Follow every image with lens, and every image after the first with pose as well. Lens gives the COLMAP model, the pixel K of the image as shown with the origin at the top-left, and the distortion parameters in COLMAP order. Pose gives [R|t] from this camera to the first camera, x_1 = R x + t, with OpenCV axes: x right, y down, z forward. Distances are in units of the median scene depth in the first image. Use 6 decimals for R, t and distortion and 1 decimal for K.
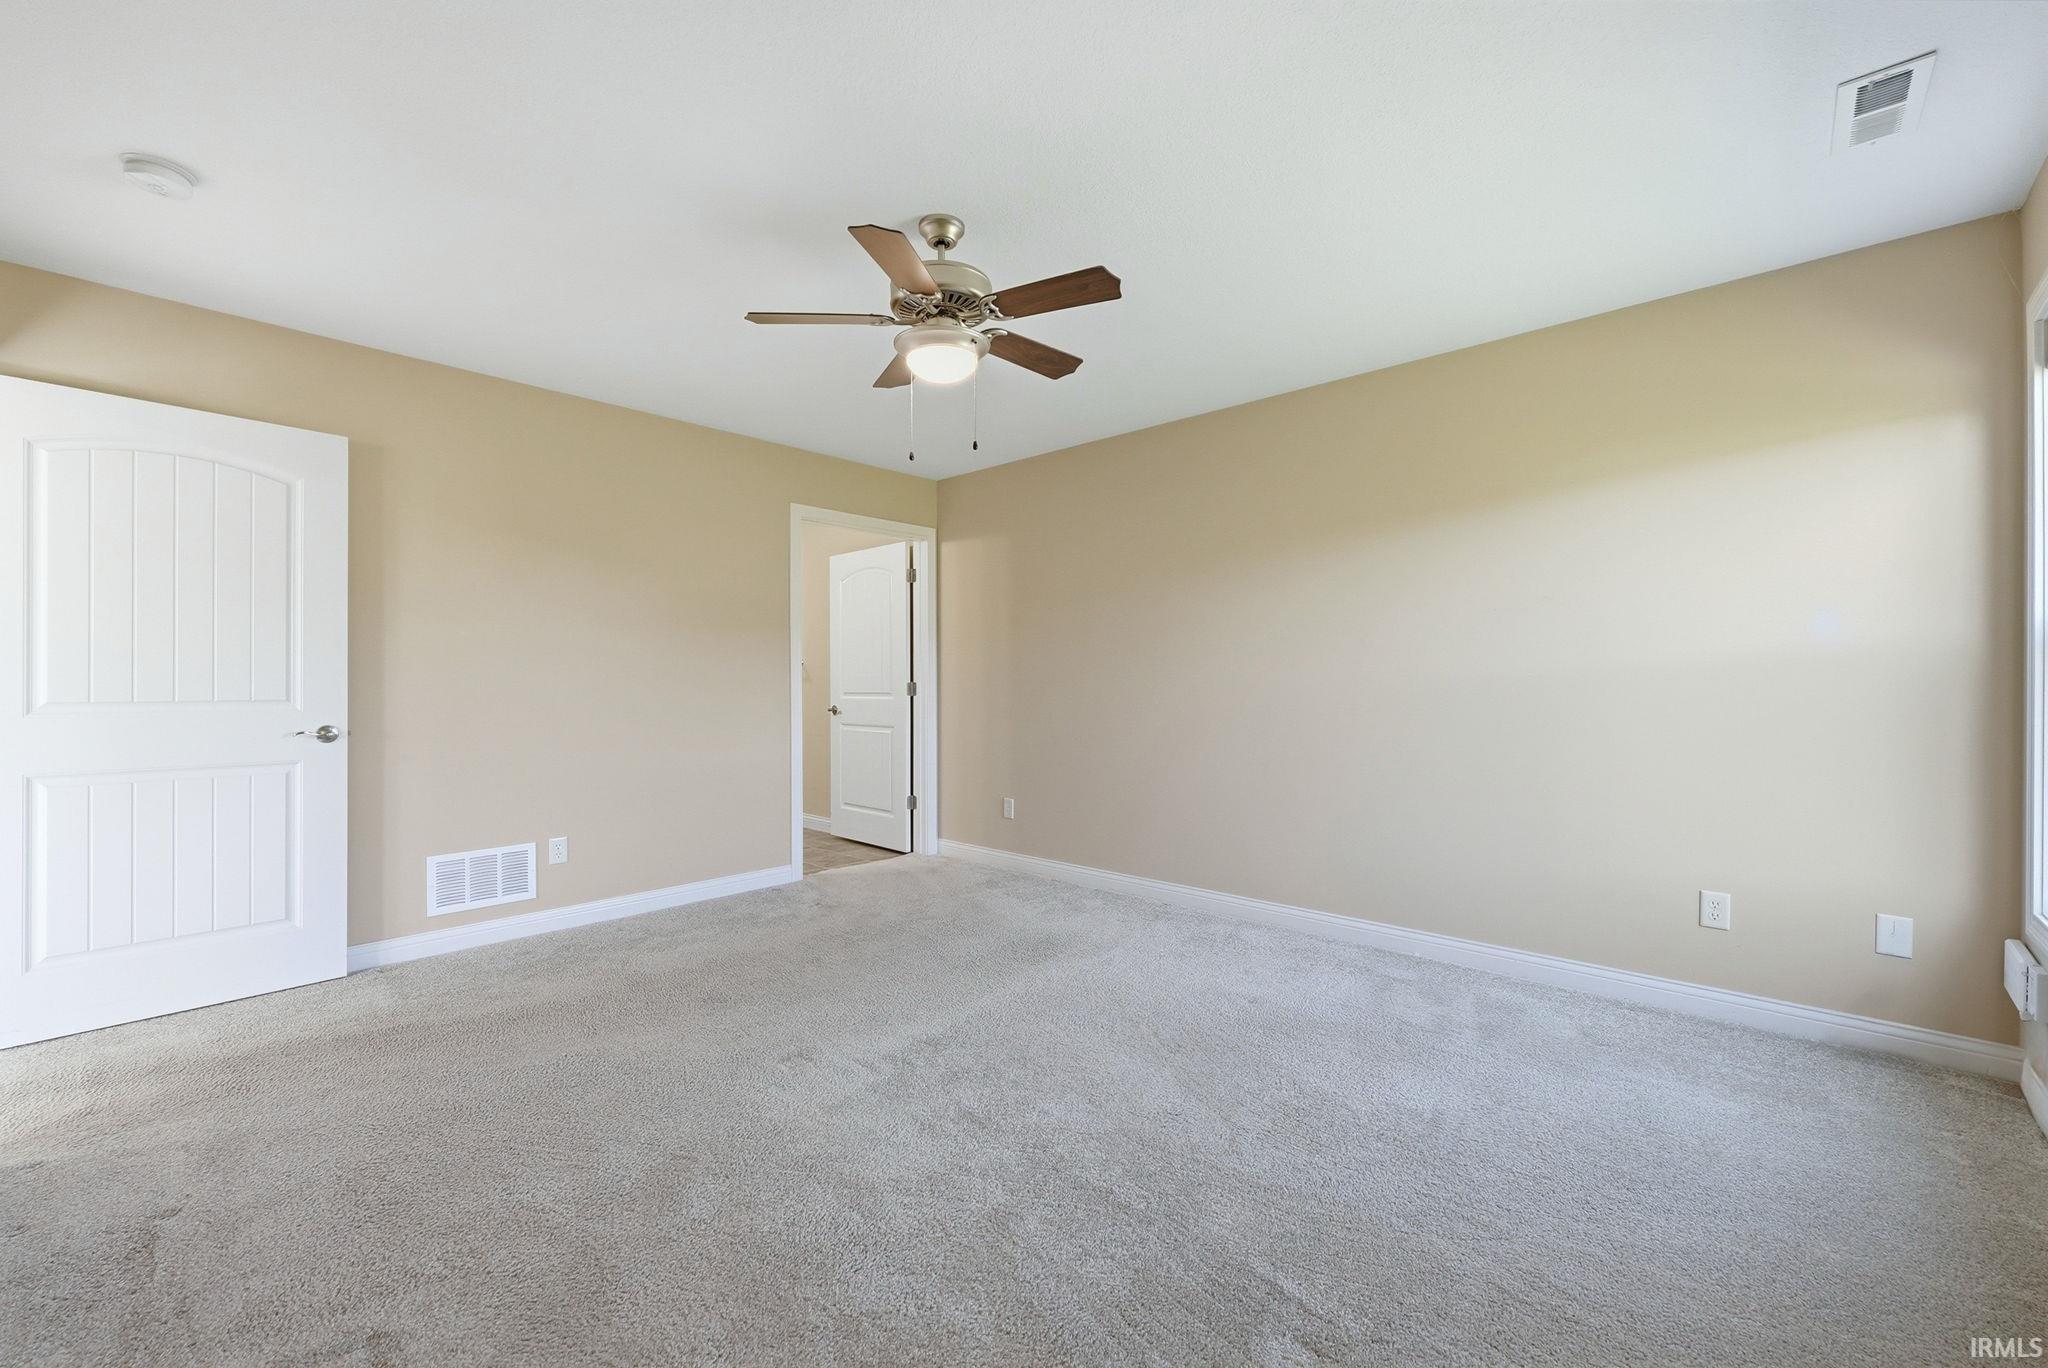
lens RADIAL K [[818.1, 0, 1024.5], [0, 818.1, 684.5], [0, 0, 1]] dist [-0.000964, -0.000216]
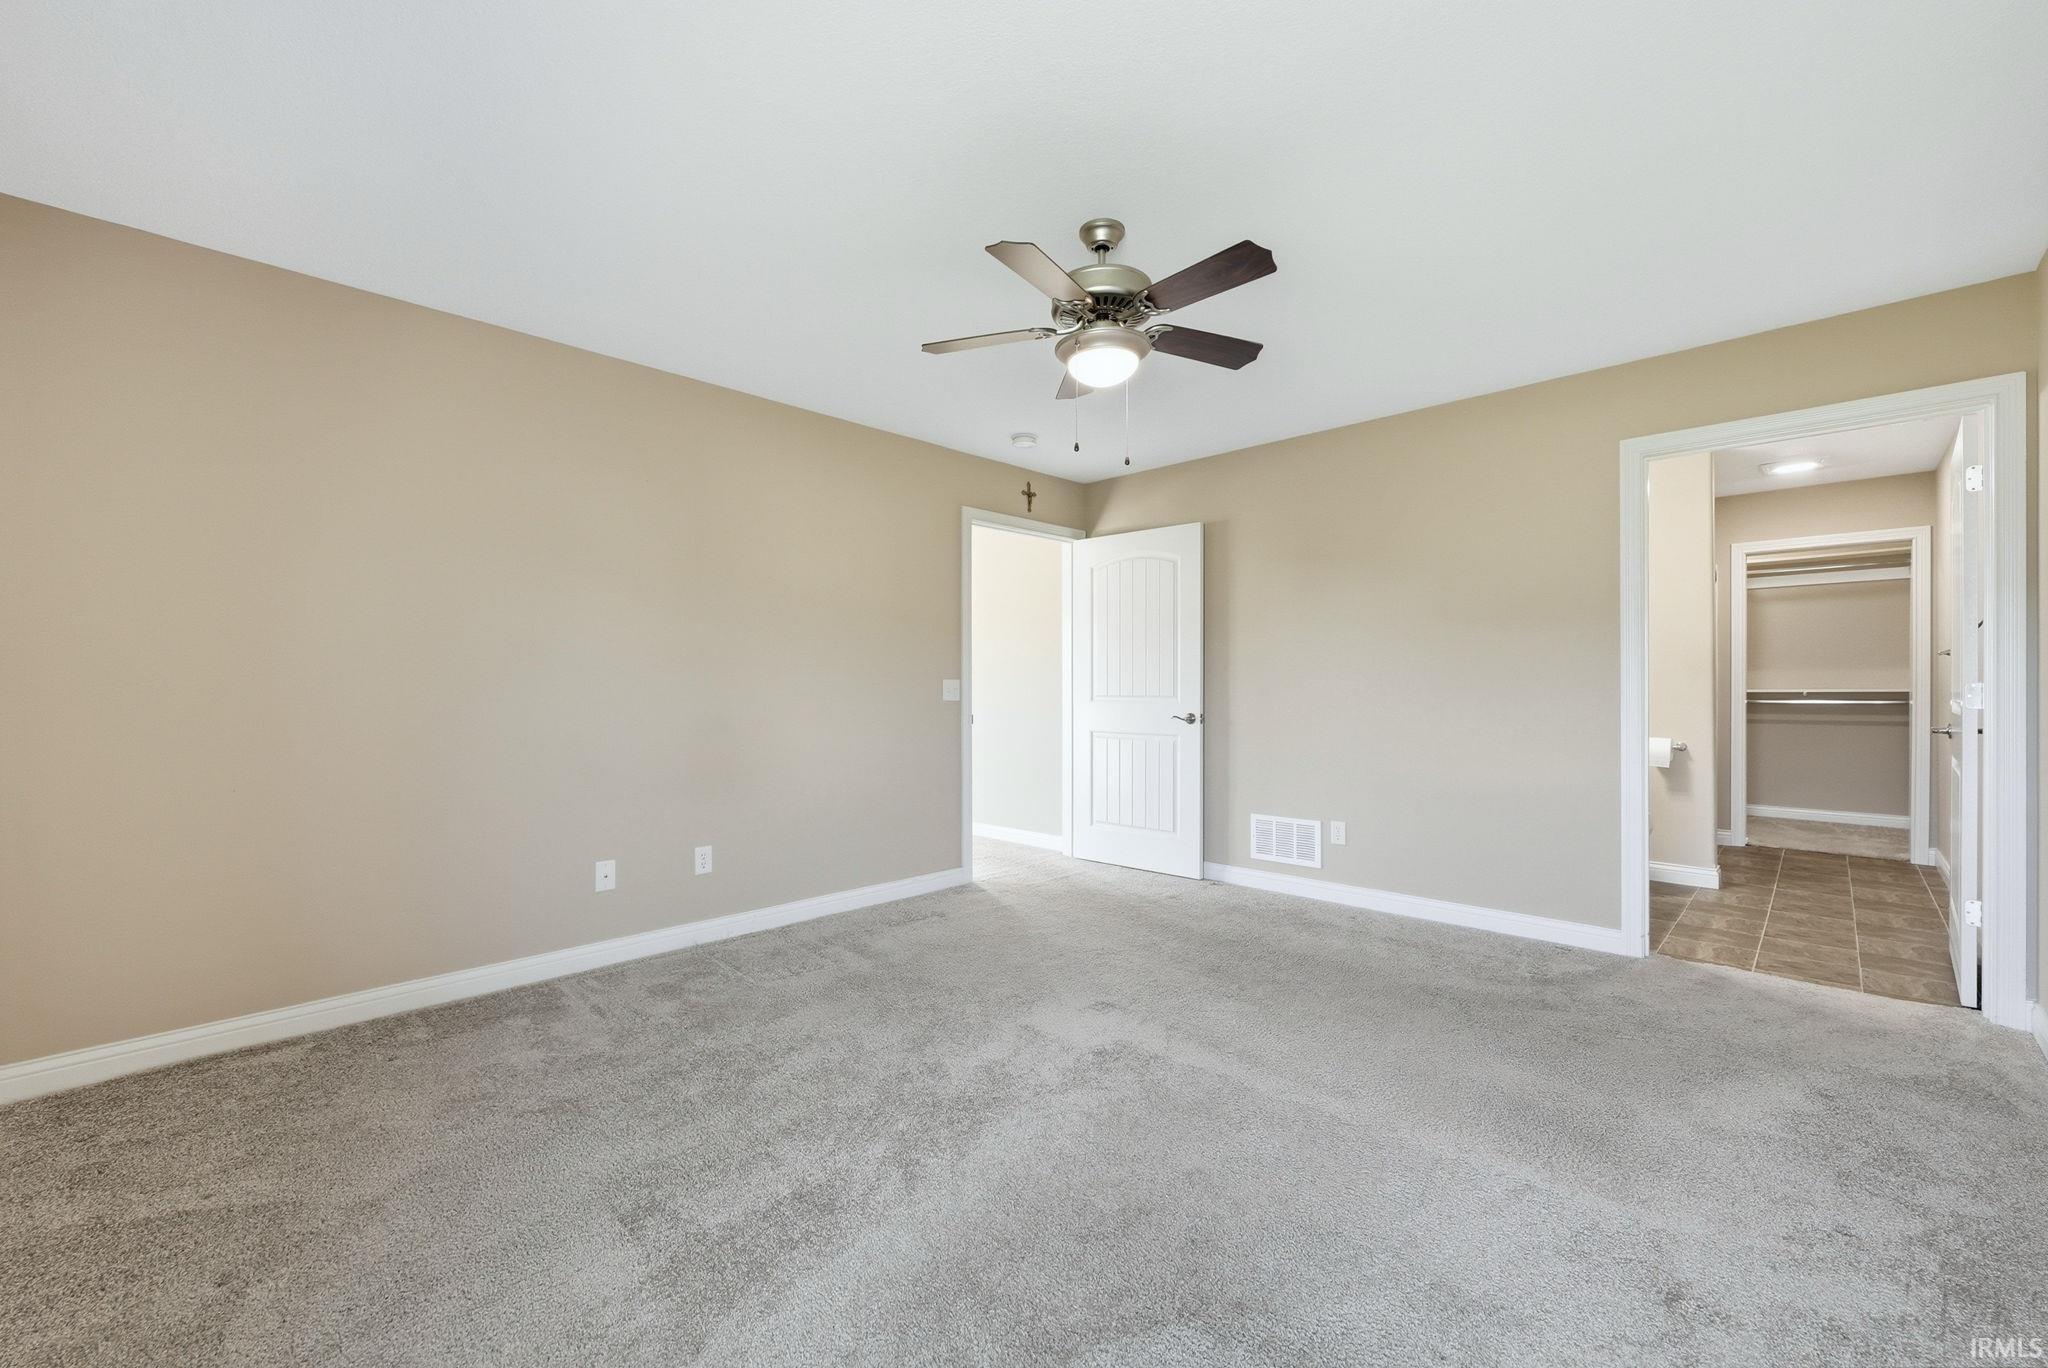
lens RADIAL K [[818.1, 0, 1024.5], [0, 818.1, 684.5], [0, 0, 1]] dist [-0.000964, -0.000216]
pose [[-0.012703, 0.000673, -0.999919, 0.625972], [0.003903, 0.999992, 0.000623, -0.005179], [0.999912, -0.003894, -0.012705, 0.640511]]
